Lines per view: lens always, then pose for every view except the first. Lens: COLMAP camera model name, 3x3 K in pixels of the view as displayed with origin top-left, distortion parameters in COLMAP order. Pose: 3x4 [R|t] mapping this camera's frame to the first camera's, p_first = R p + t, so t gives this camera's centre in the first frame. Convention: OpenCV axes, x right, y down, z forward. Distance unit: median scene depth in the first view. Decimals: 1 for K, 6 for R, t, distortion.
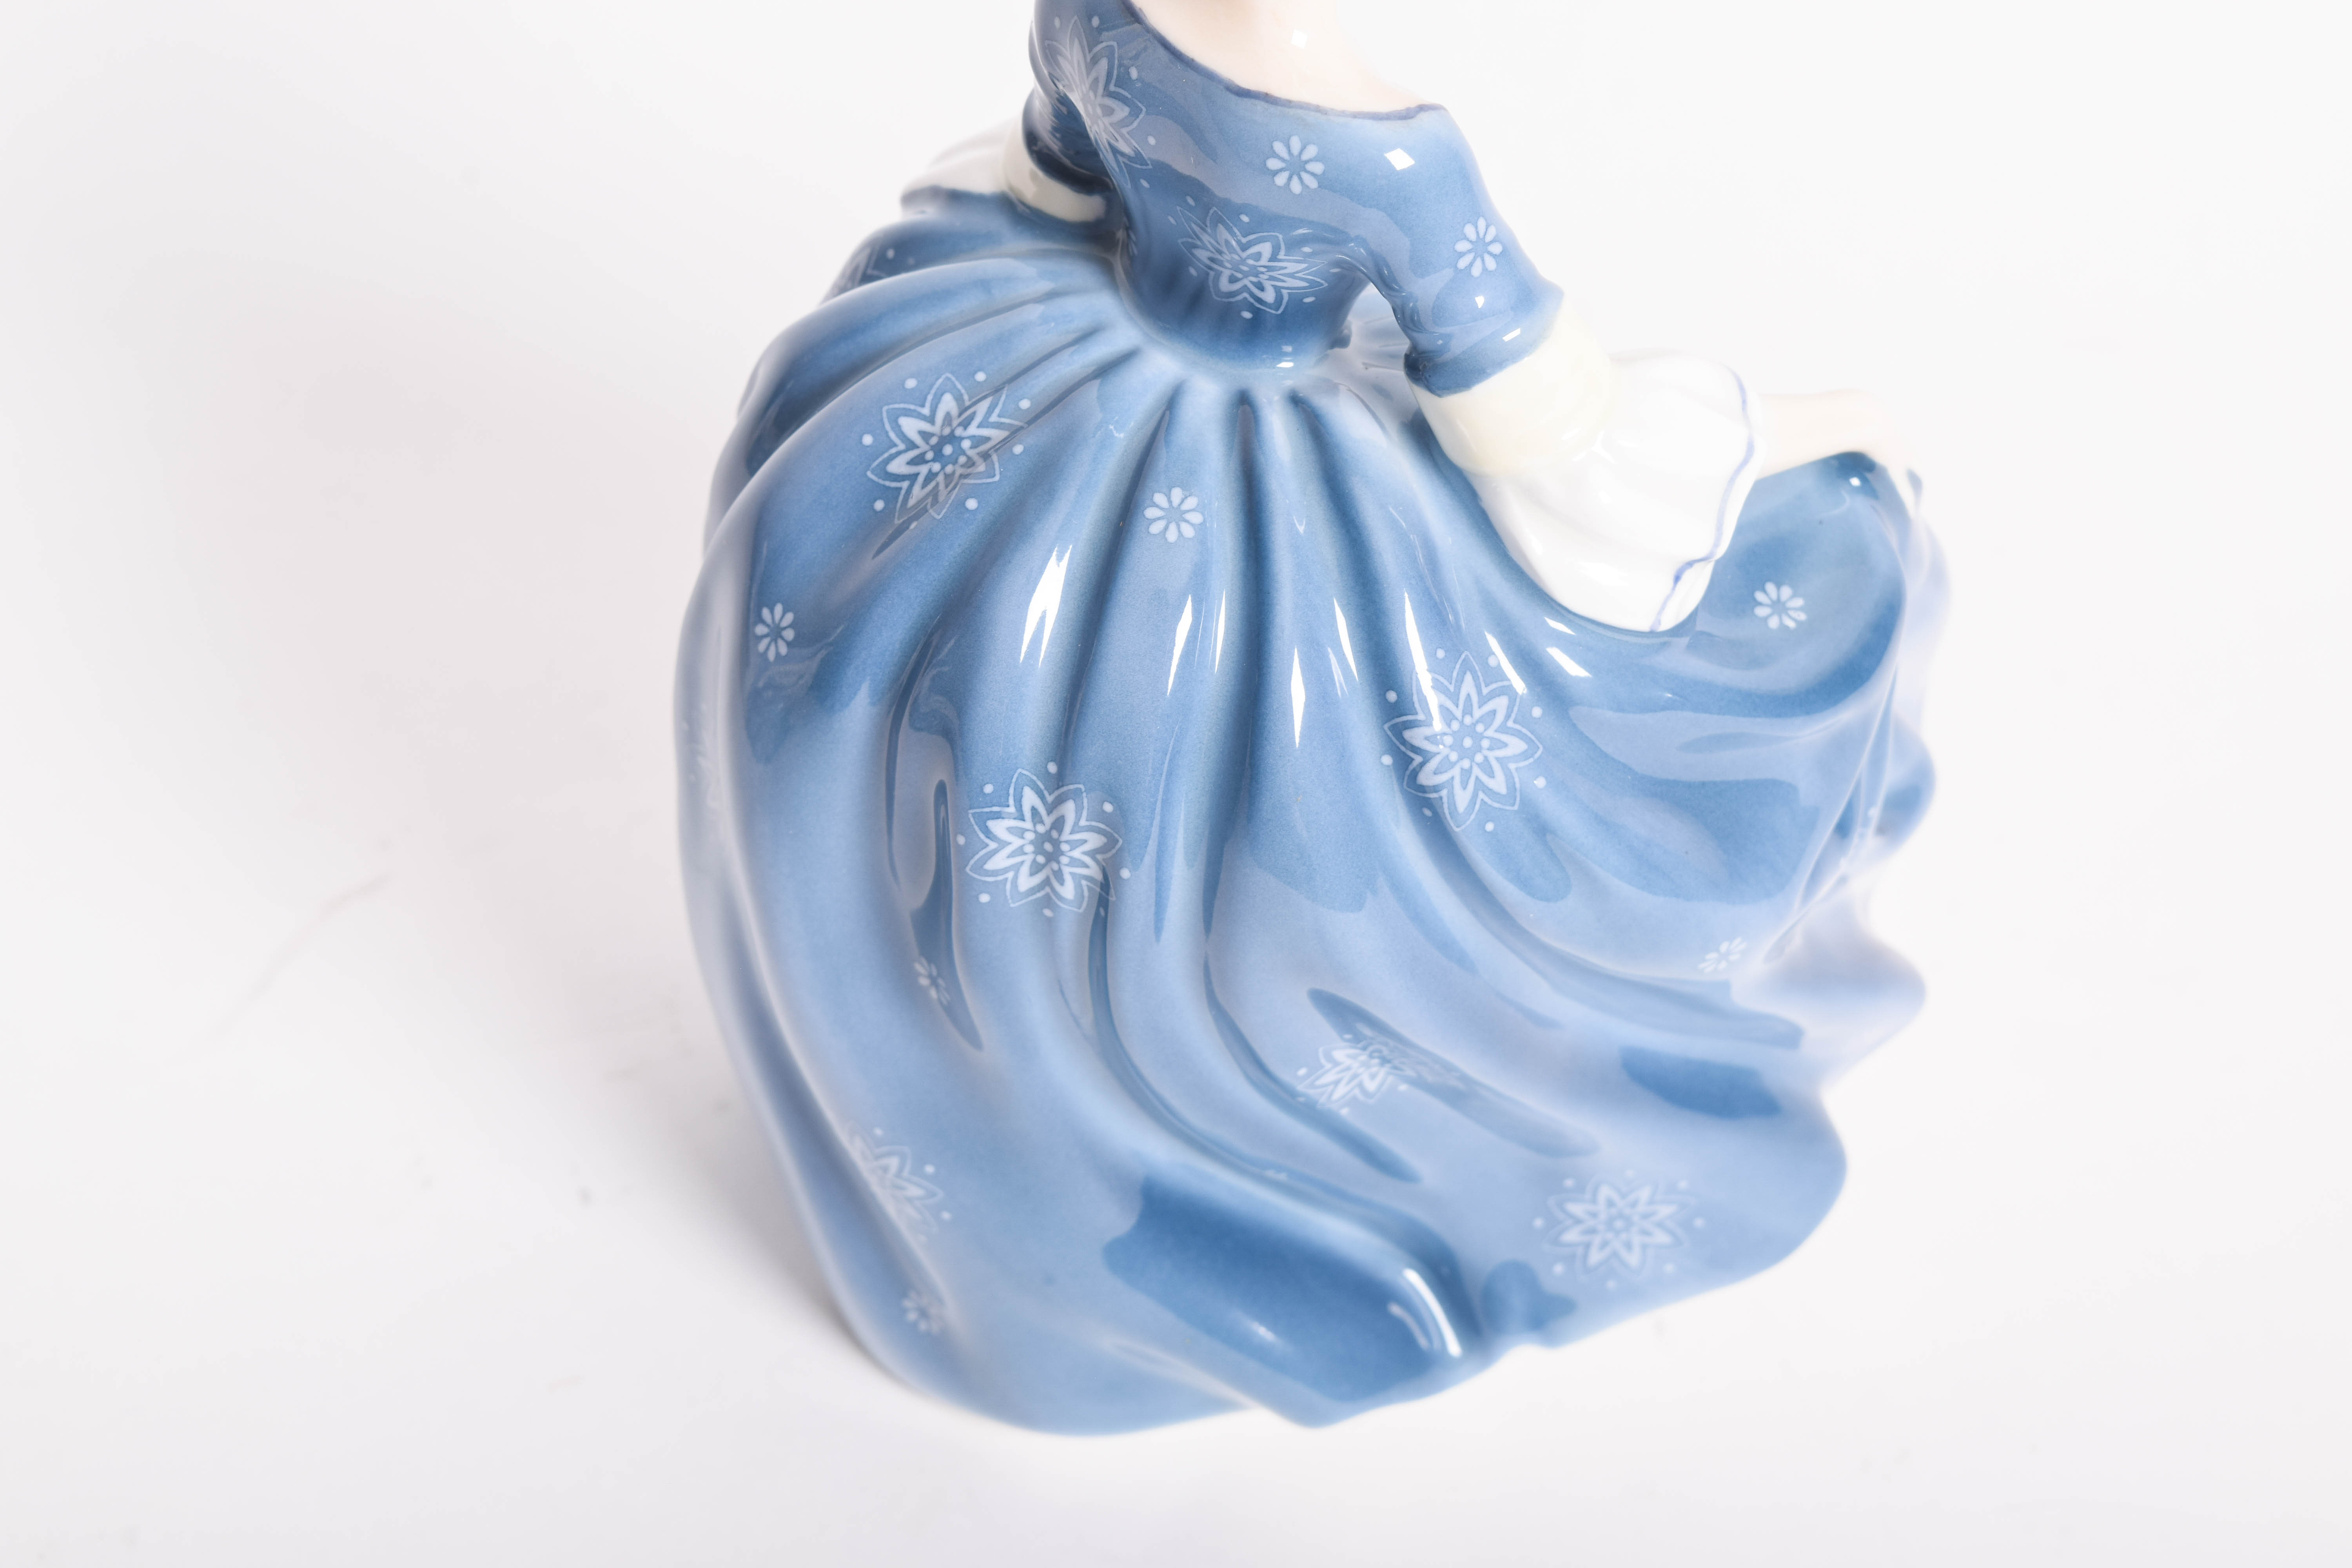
lens RADIAL K [[5236.1, 0, 1176.0], [0, 5236.1, 784.0], [0, 0, 1]] dist [0.000358, -0.119775]
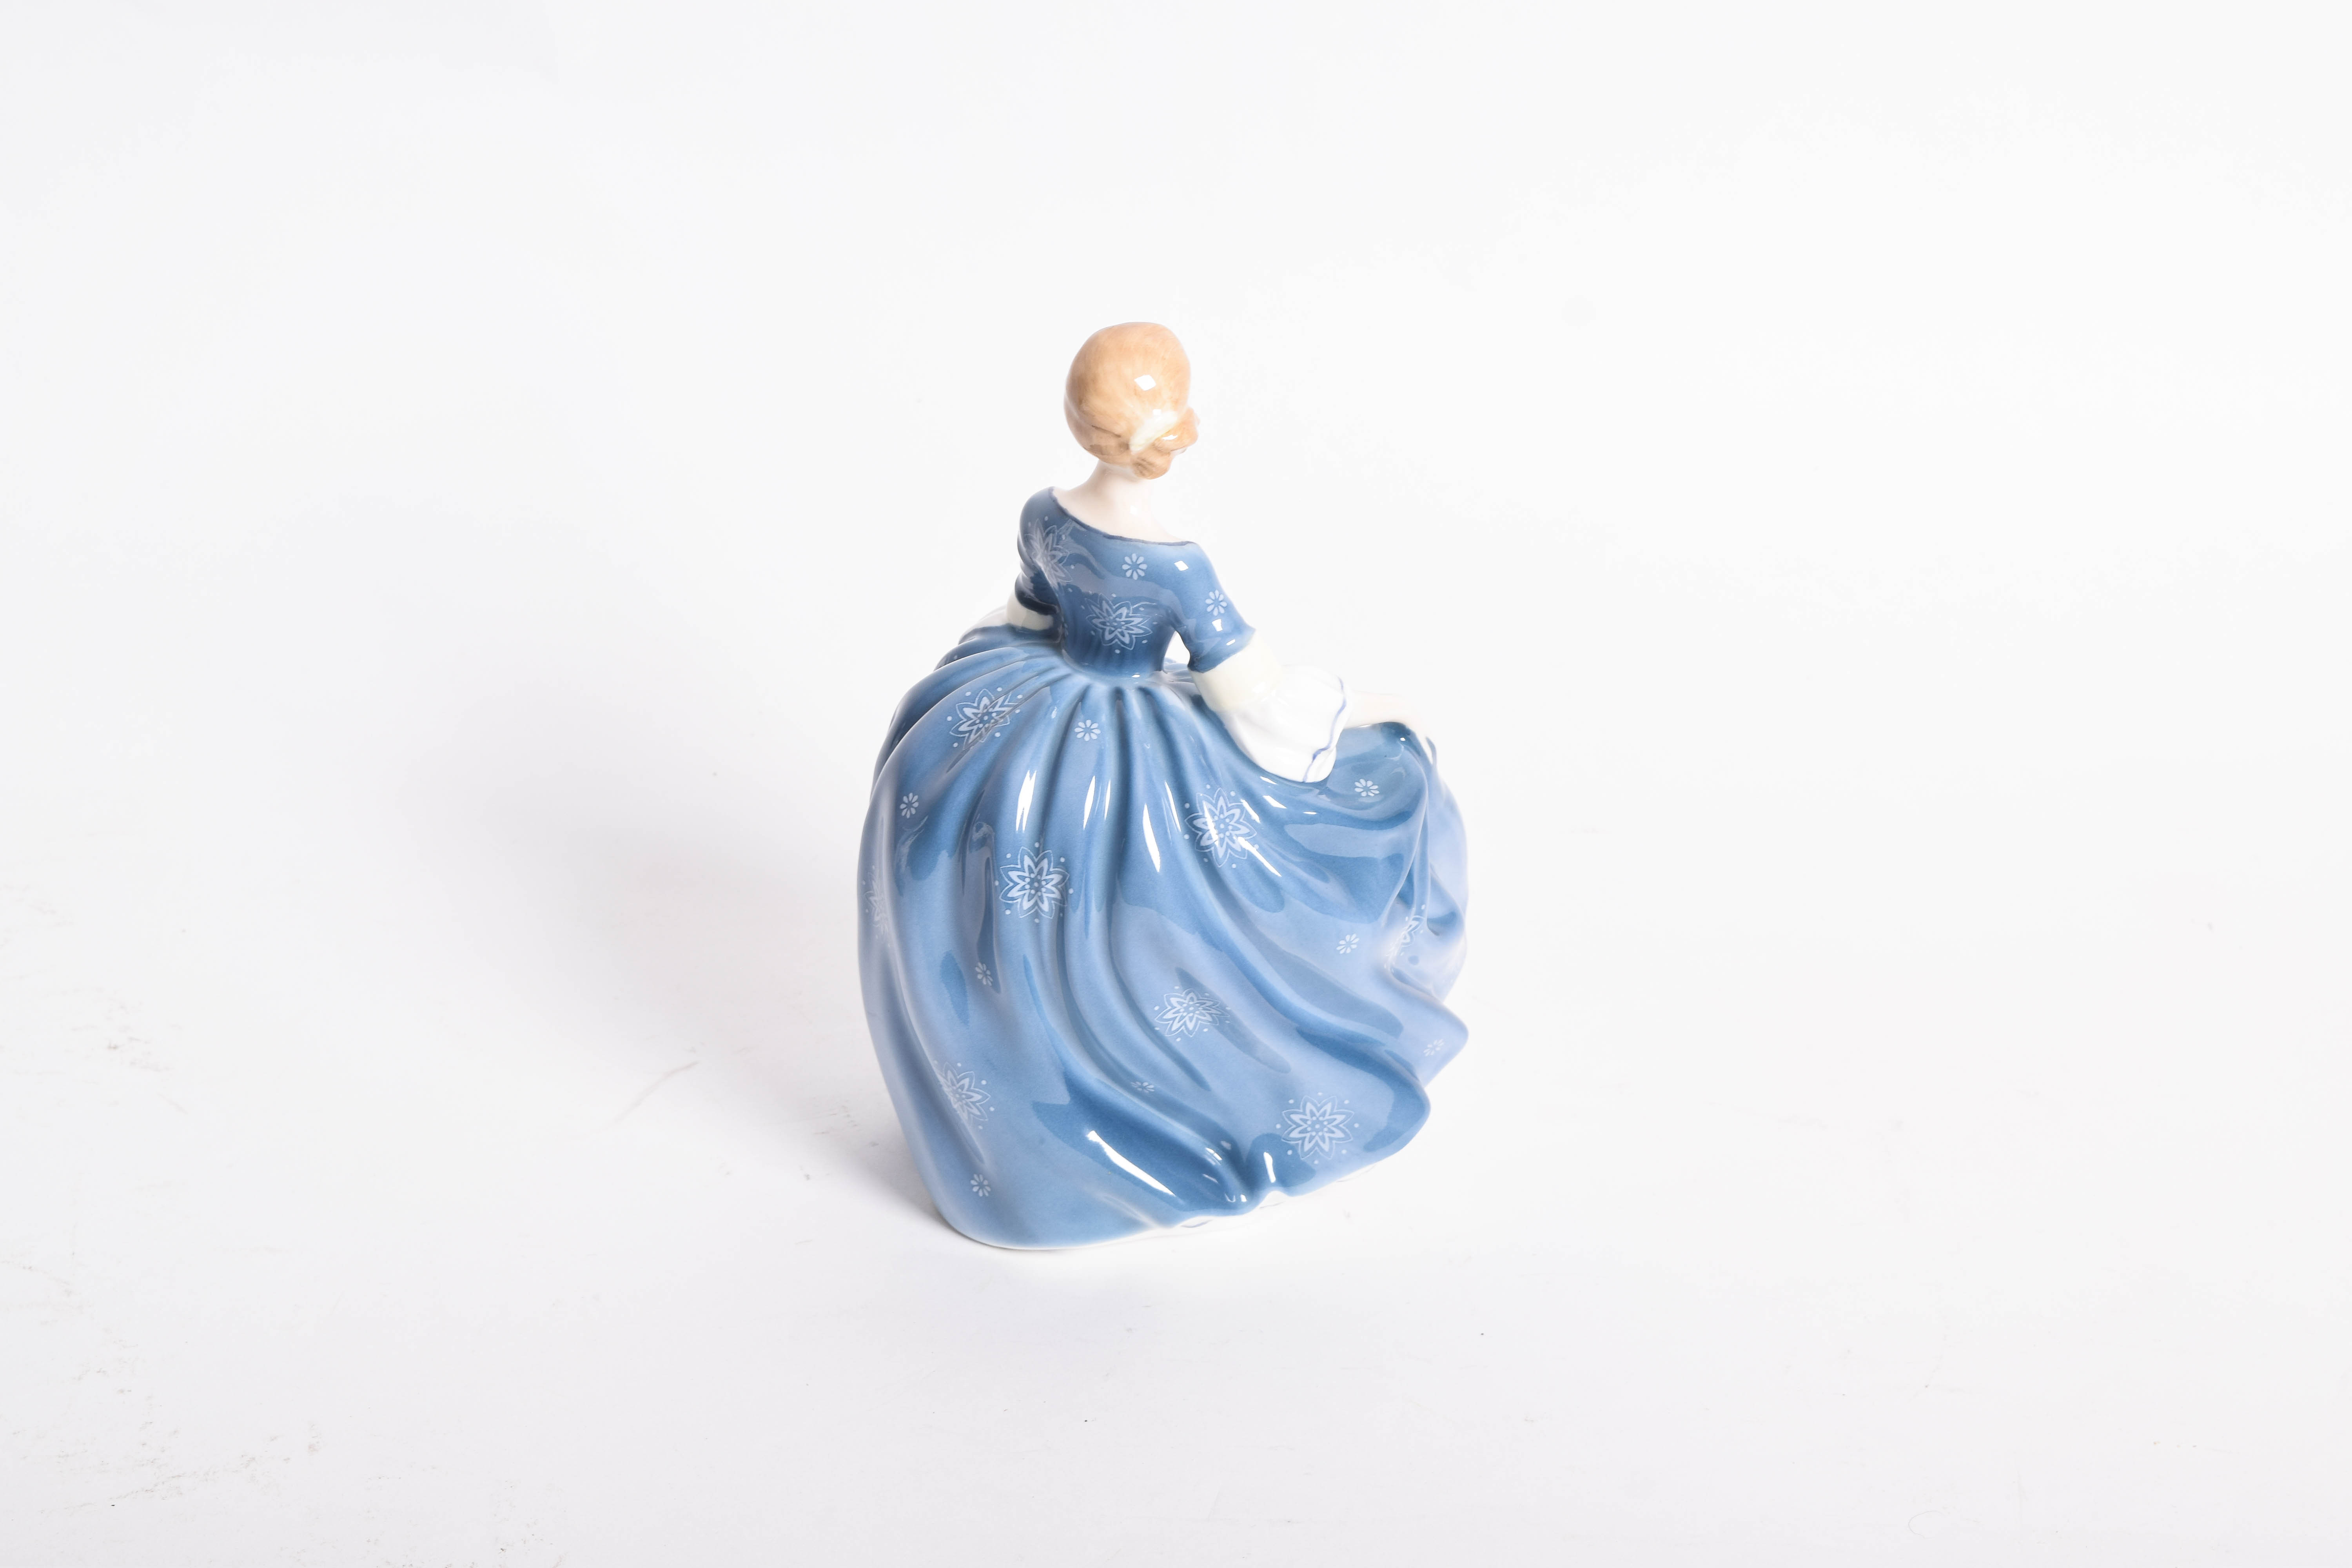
lens RADIAL K [[5236.1, 0, 1176.0], [0, 5236.1, 784.0], [0, 0, 1]] dist [0.000358, -0.119775]
pose [[0.999356, -0.033400, 0.013151, 0.007009], [0.035712, 0.962092, -0.270377, 0.565334], [-0.003622, 0.270672, 0.962665, -1.131850]]
